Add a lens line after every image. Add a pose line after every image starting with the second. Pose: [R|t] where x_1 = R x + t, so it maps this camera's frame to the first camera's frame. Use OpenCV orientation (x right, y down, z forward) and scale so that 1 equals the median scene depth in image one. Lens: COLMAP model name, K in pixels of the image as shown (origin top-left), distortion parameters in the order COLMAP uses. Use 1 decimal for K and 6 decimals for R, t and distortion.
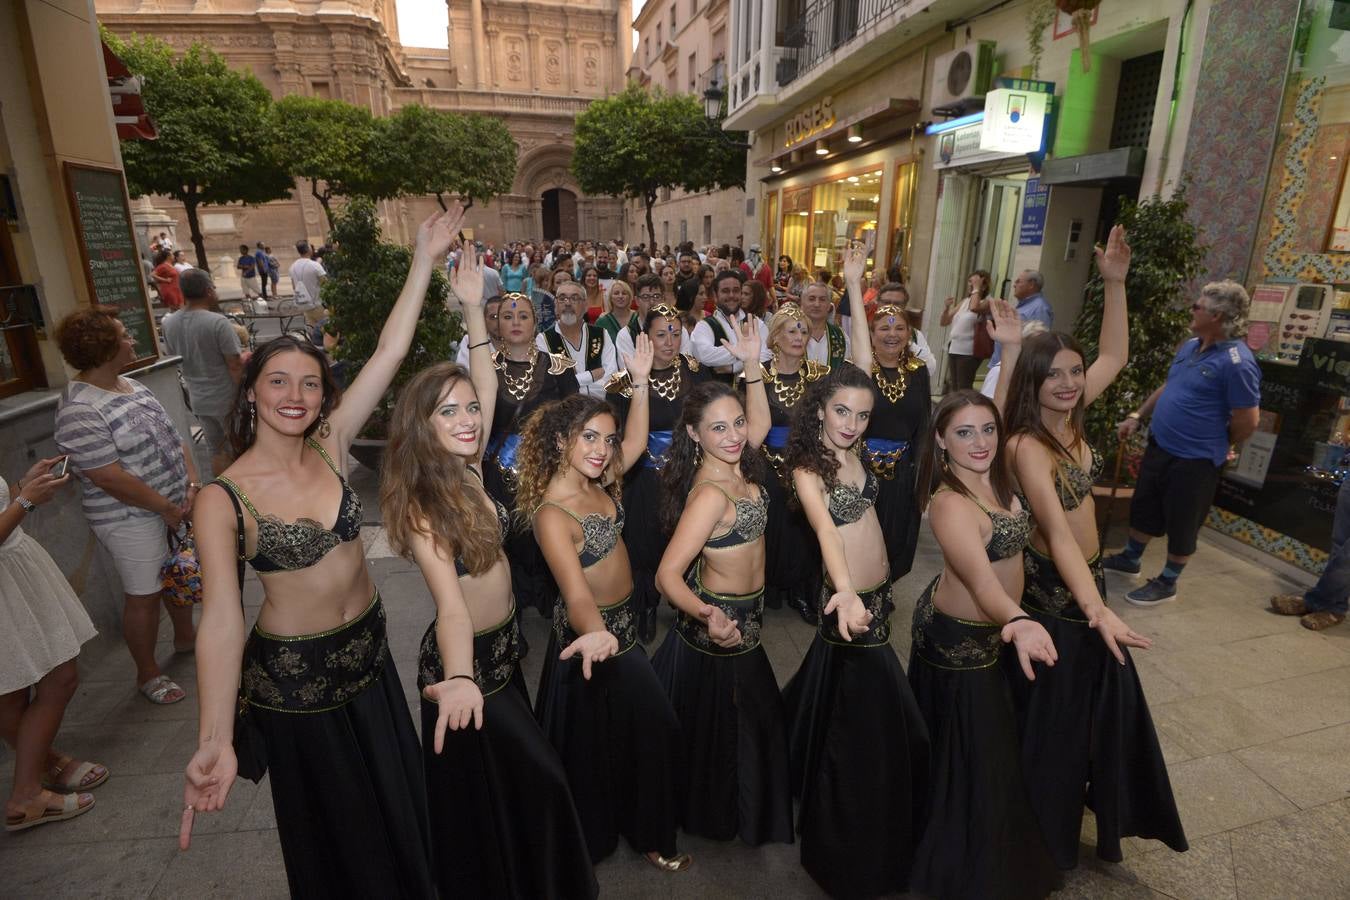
lens RADIAL K [[637.8, 0, 701.5], [0, 637.8, 460.8], [0, 0, 1]] dist [-0.043101, -0.005266]
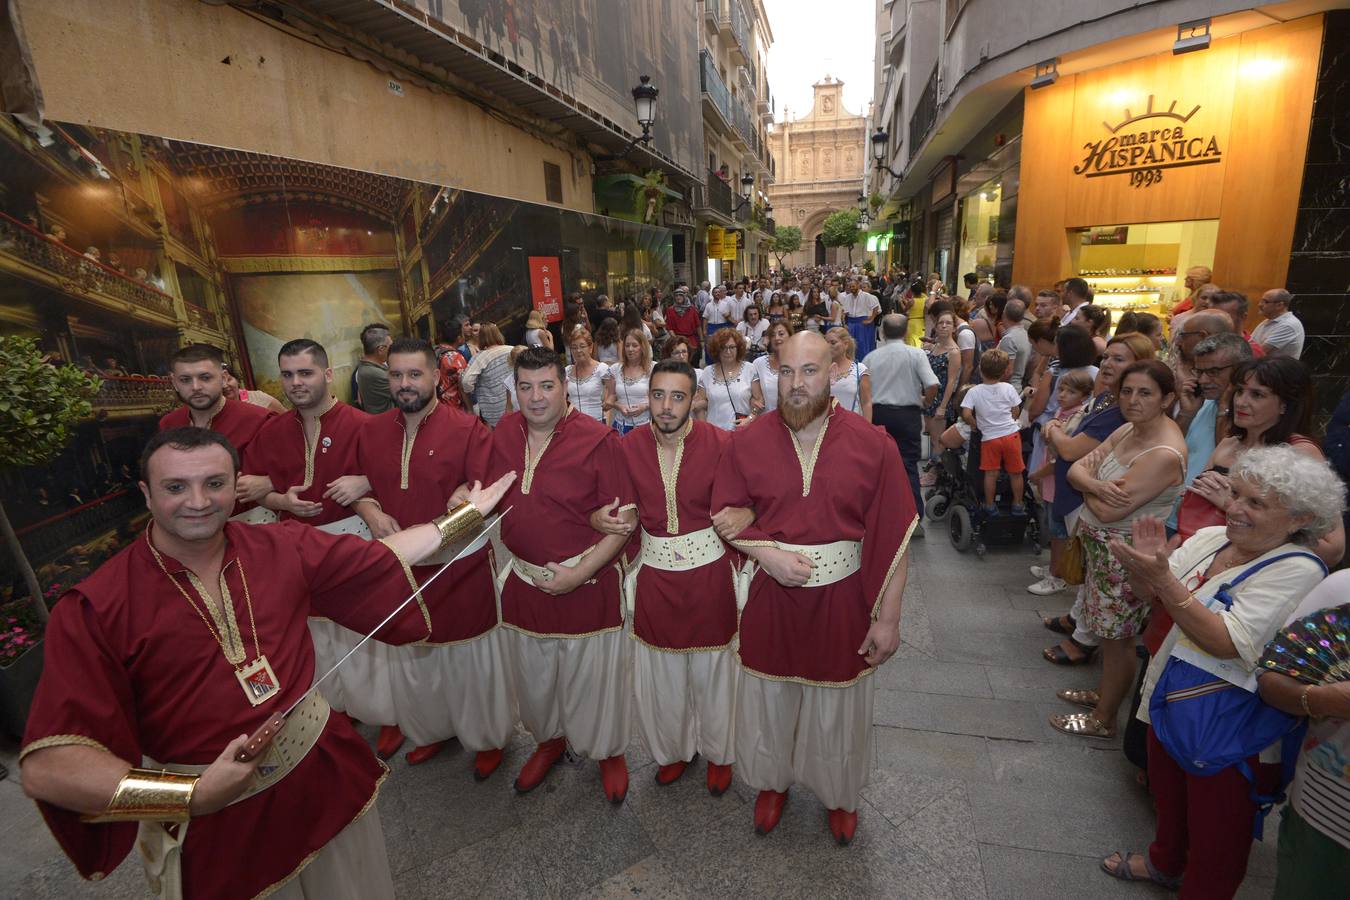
lens RADIAL K [[637.8, 0, 674.8], [0, 637.8, 444.2], [0, 0, 1]] dist [-0.043101, -0.005266]
pose [[0.896167, 0.070941, -0.438010, 0.554553], [-0.092655, 0.995294, -0.028370, 0.623889], [0.433936, 0.066008, 0.898522, -1.902502]]
